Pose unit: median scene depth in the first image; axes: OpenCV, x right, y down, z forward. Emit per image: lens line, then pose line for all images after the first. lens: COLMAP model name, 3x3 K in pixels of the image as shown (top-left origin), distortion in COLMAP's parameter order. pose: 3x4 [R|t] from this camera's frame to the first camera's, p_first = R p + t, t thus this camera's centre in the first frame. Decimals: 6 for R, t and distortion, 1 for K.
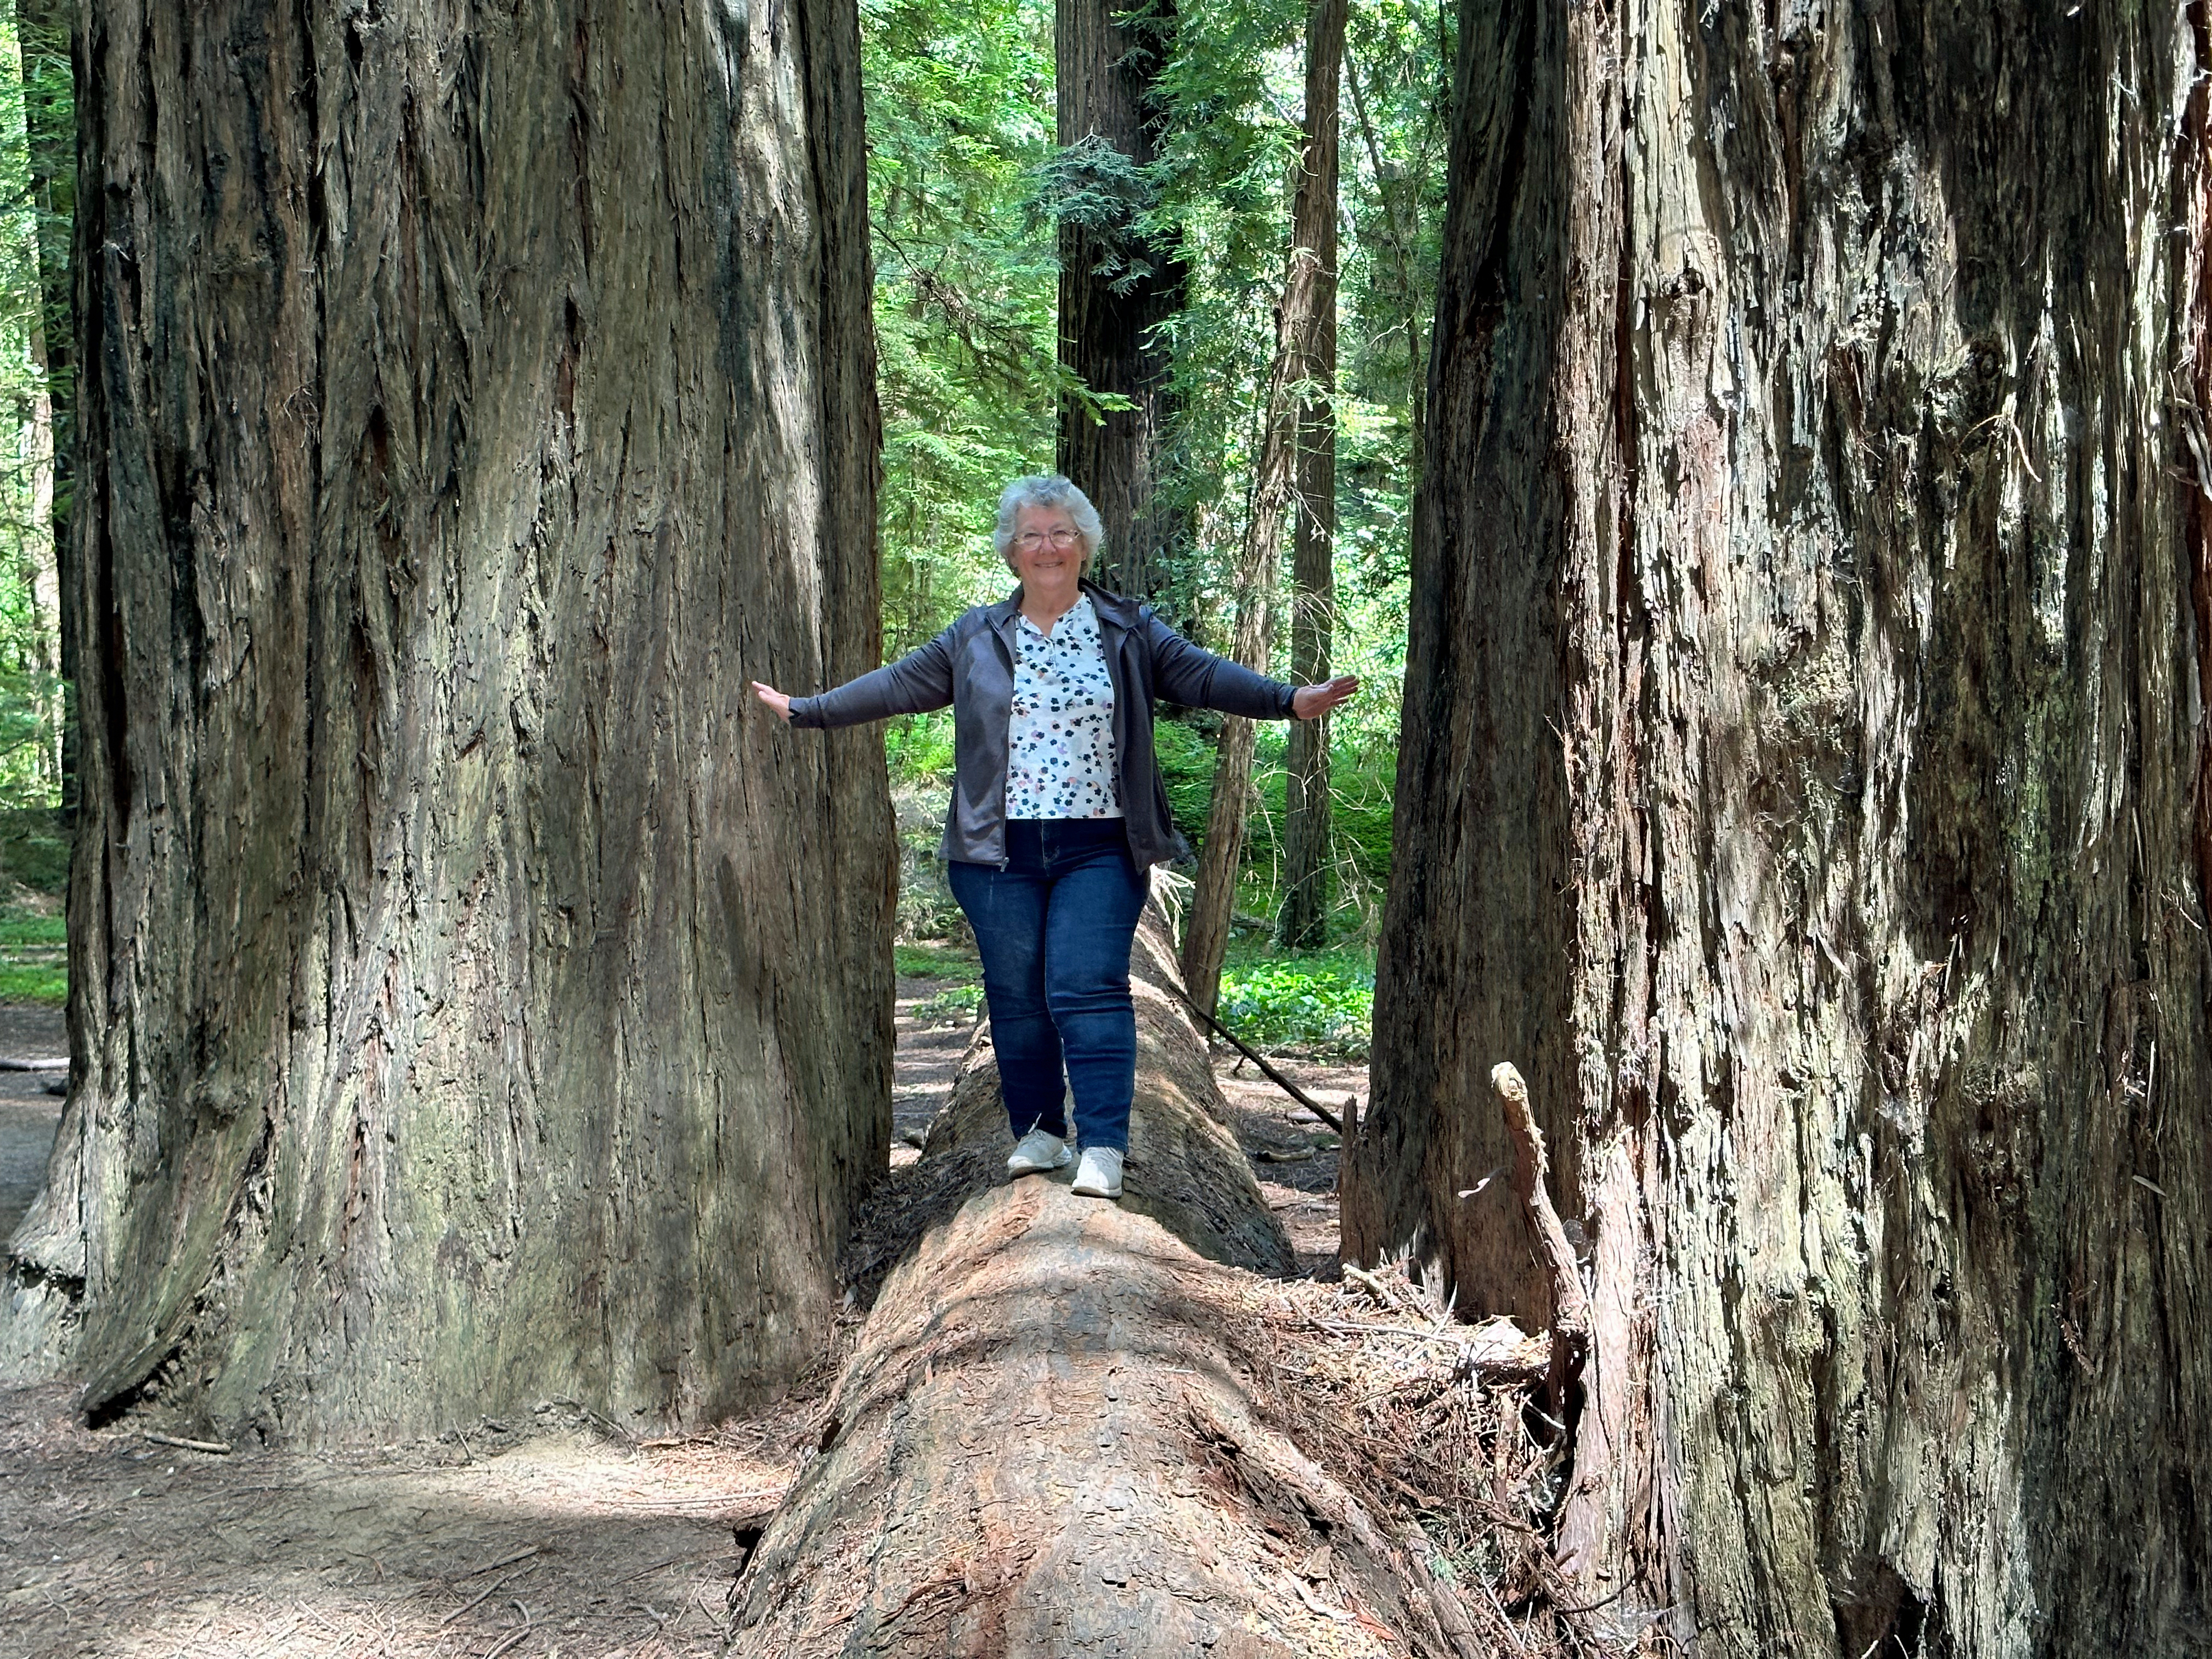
lens RADIAL K [[3134.7, 0, 1133.0], [0, 3134.7, 865.8], [0, 0, 1]] dist [0.208428, -0.396425]
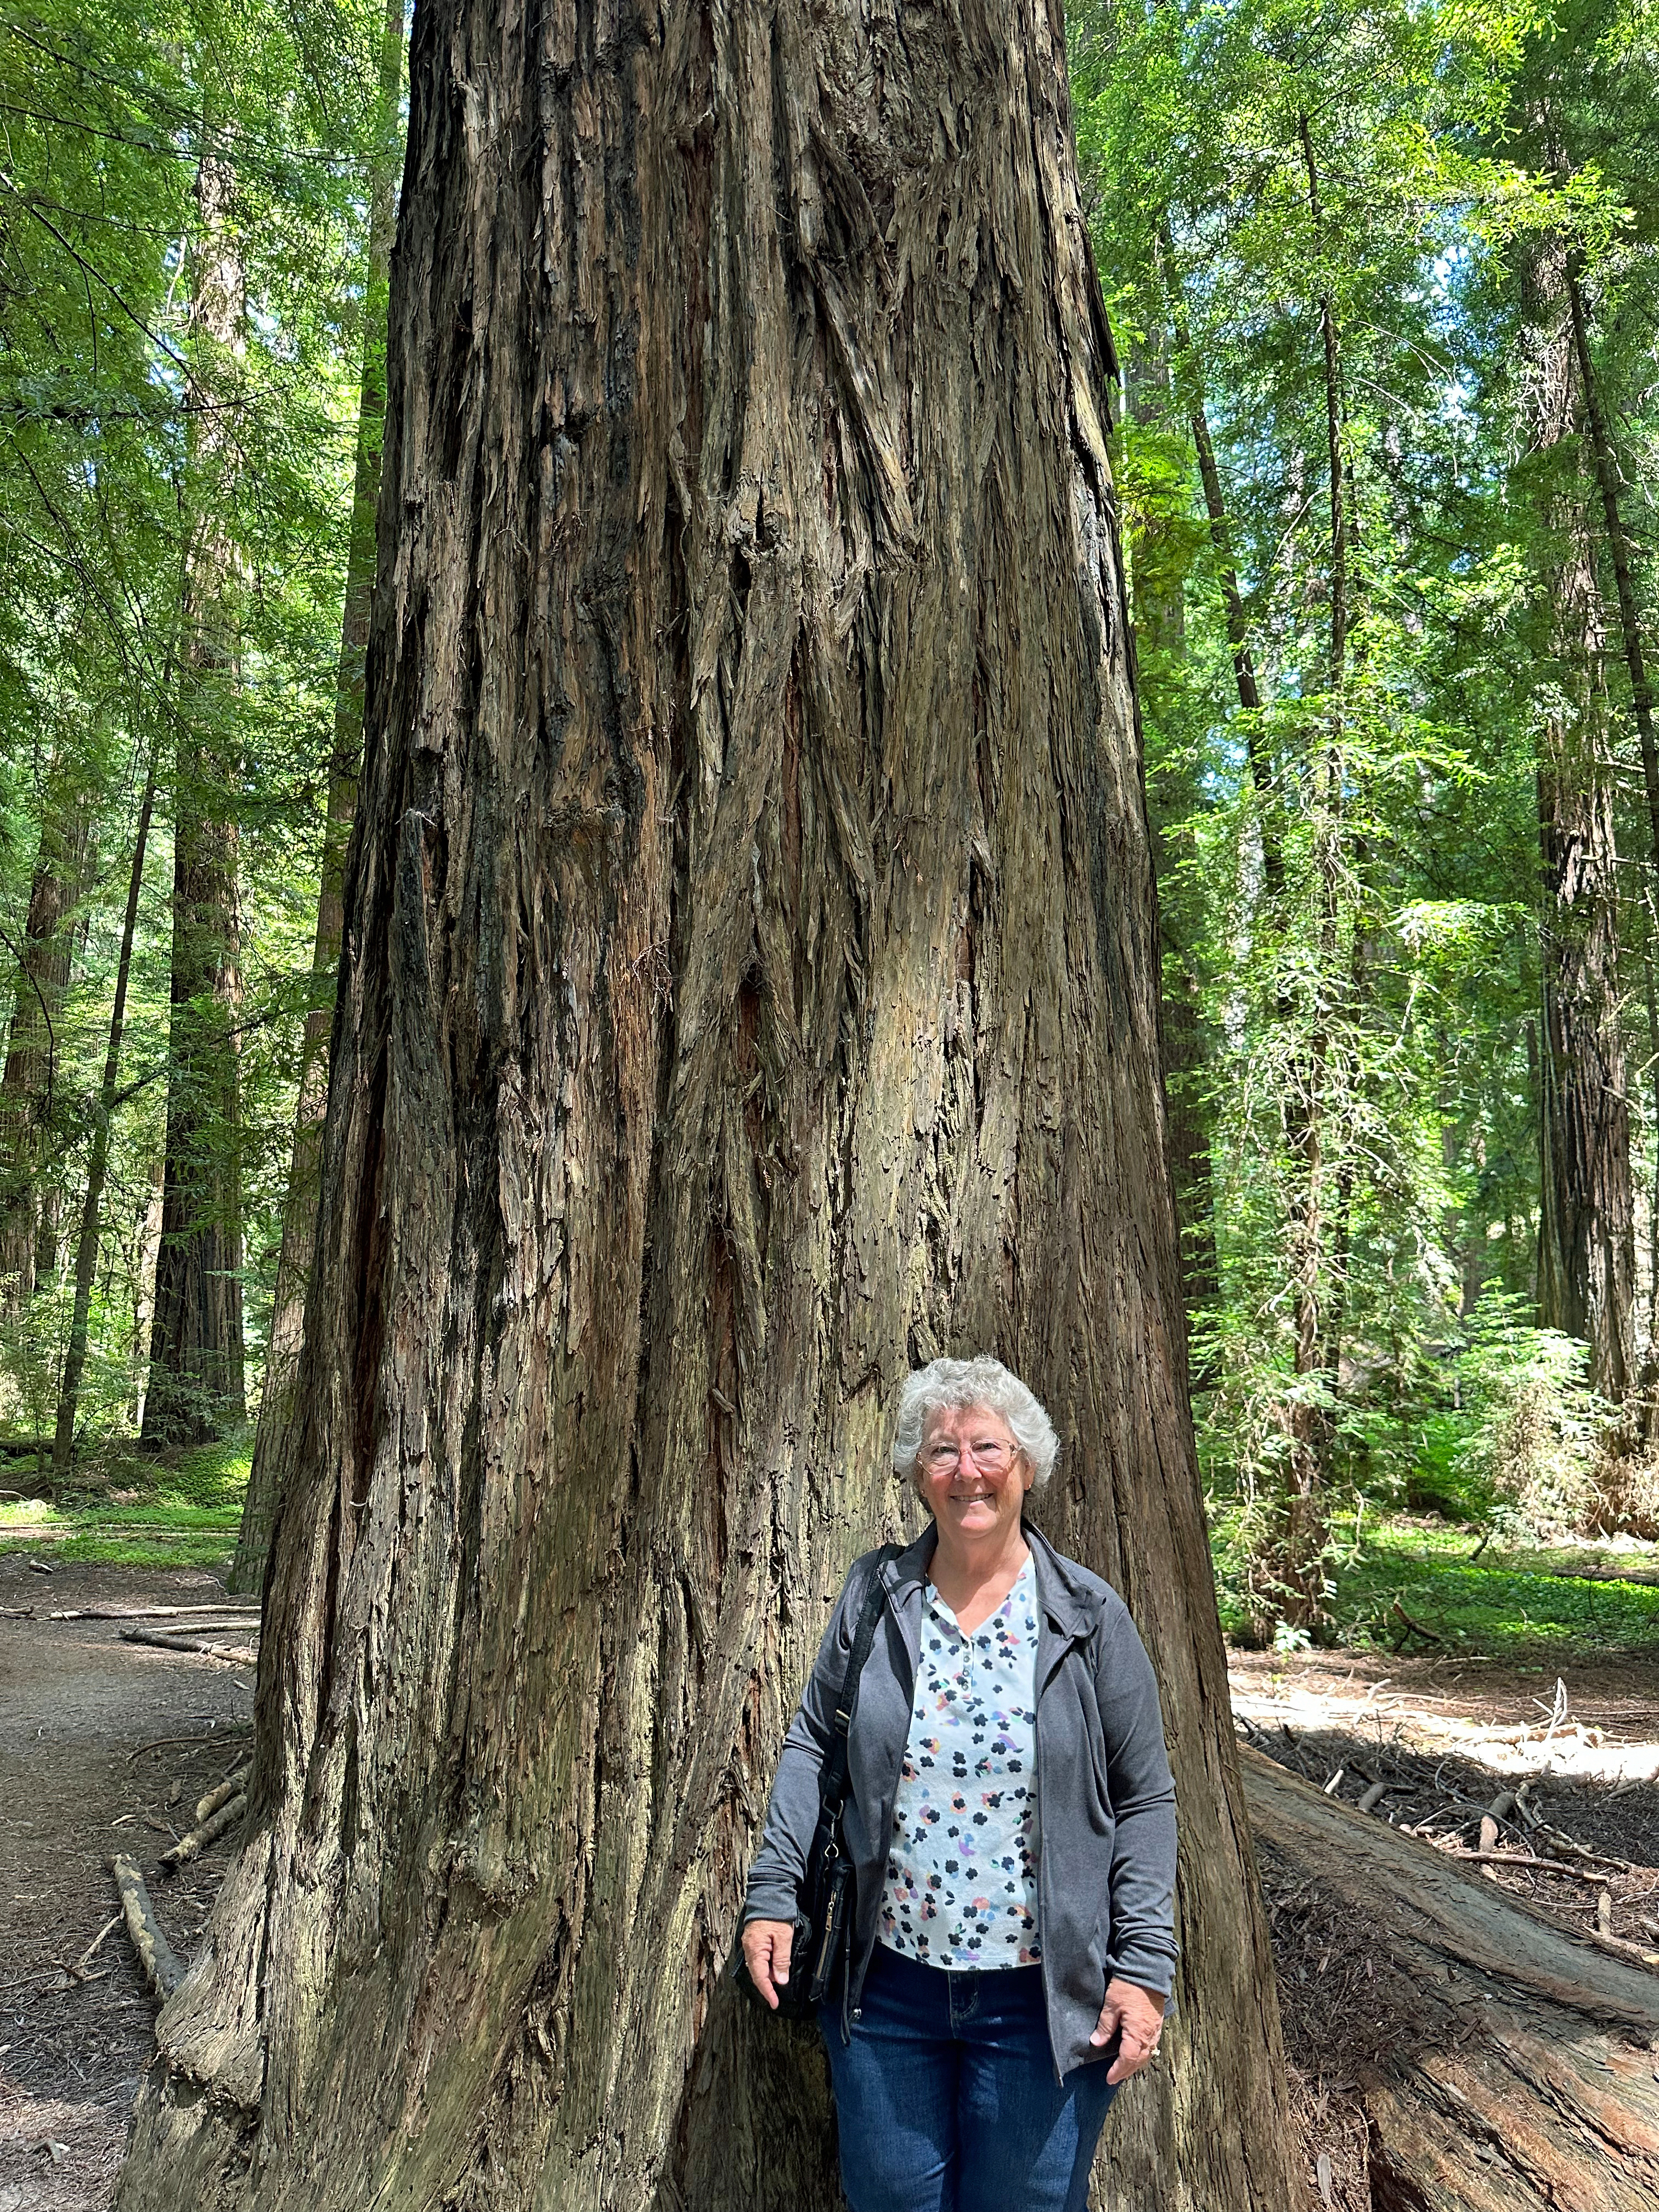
lens RADIAL K [[1569.6, 0, 834.7], [0, 1569.6, 1110.5], [0, 0, 1]] dist [0.204313, -0.433372]
pose [[0.996153, 0.040614, 0.077649, -0.247661], [-0.022030, 0.973718, -0.226690, -0.015301], [-0.084815, 0.224107, 0.970867, 0.610308]]
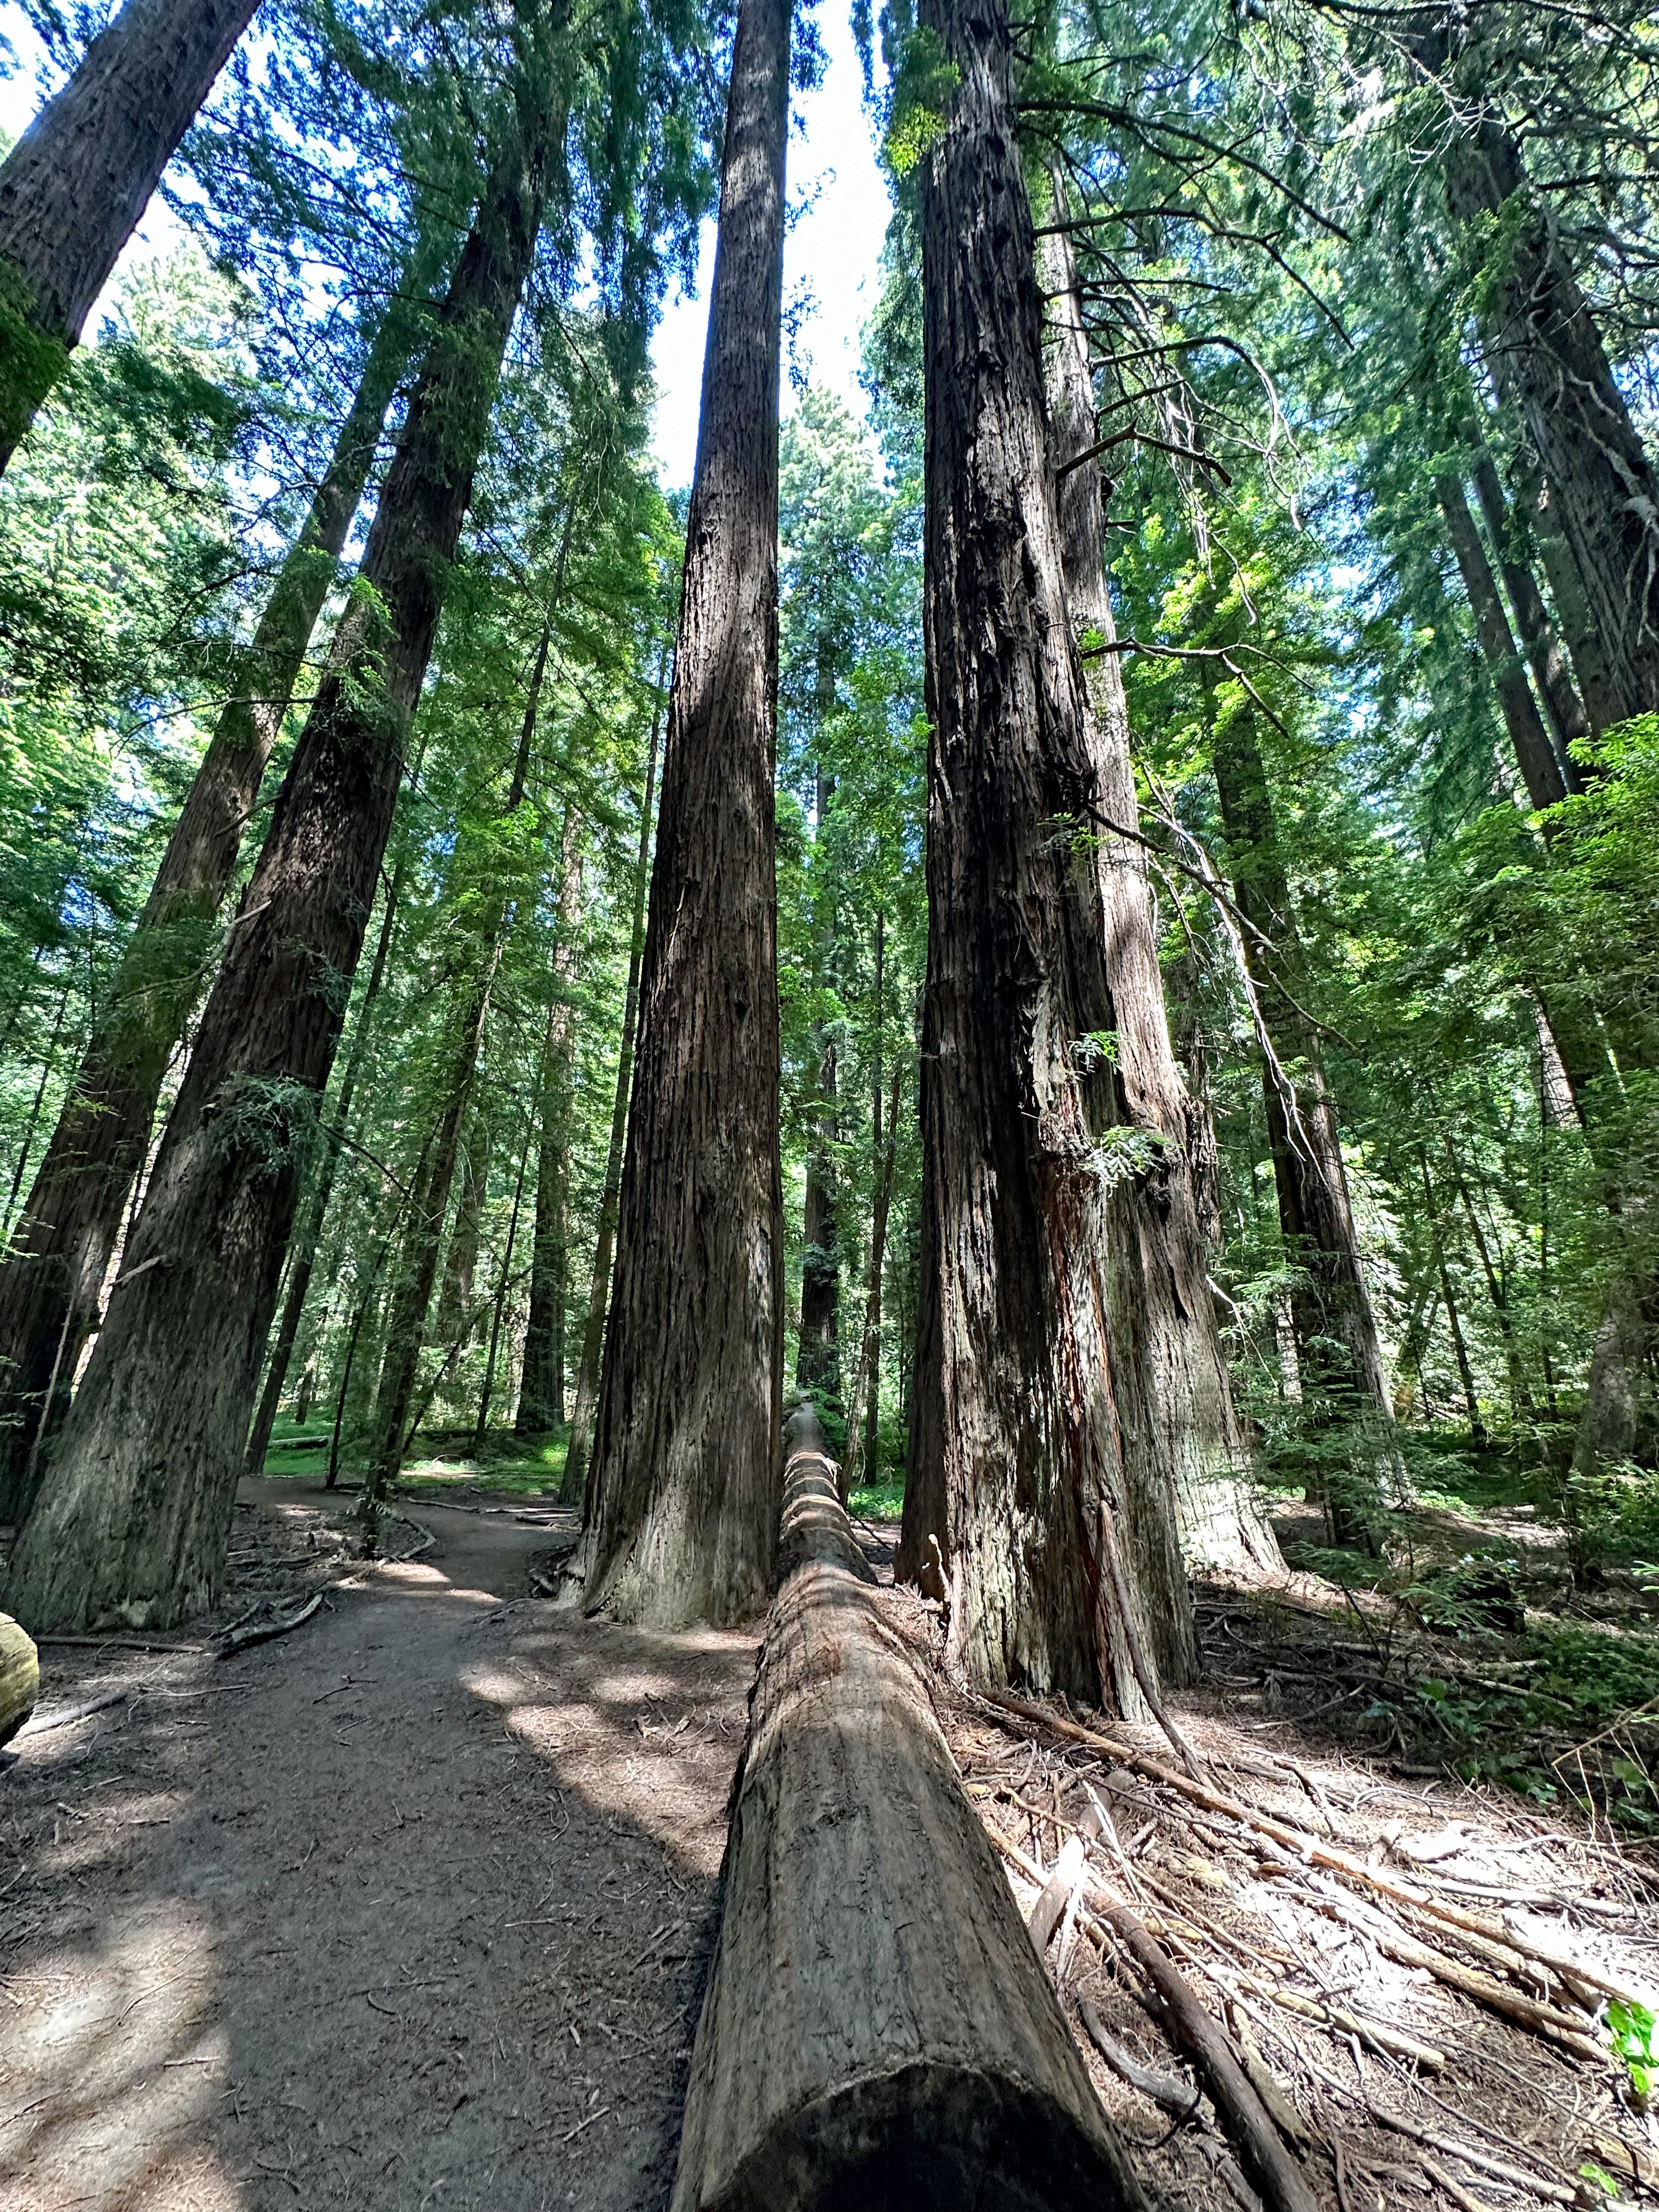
lens RADIAL K [[914.3, 0, 829.6], [0, 914.3, 1092.1], [0, 0, 1]] dist [-0.014175, 0.005776]
pose [[0.999423, 0.033311, 0.006622, -0.044894], [-0.028594, 0.930498, -0.365179, -0.035706], [-0.018326, 0.364778, 0.930914, -0.341569]]
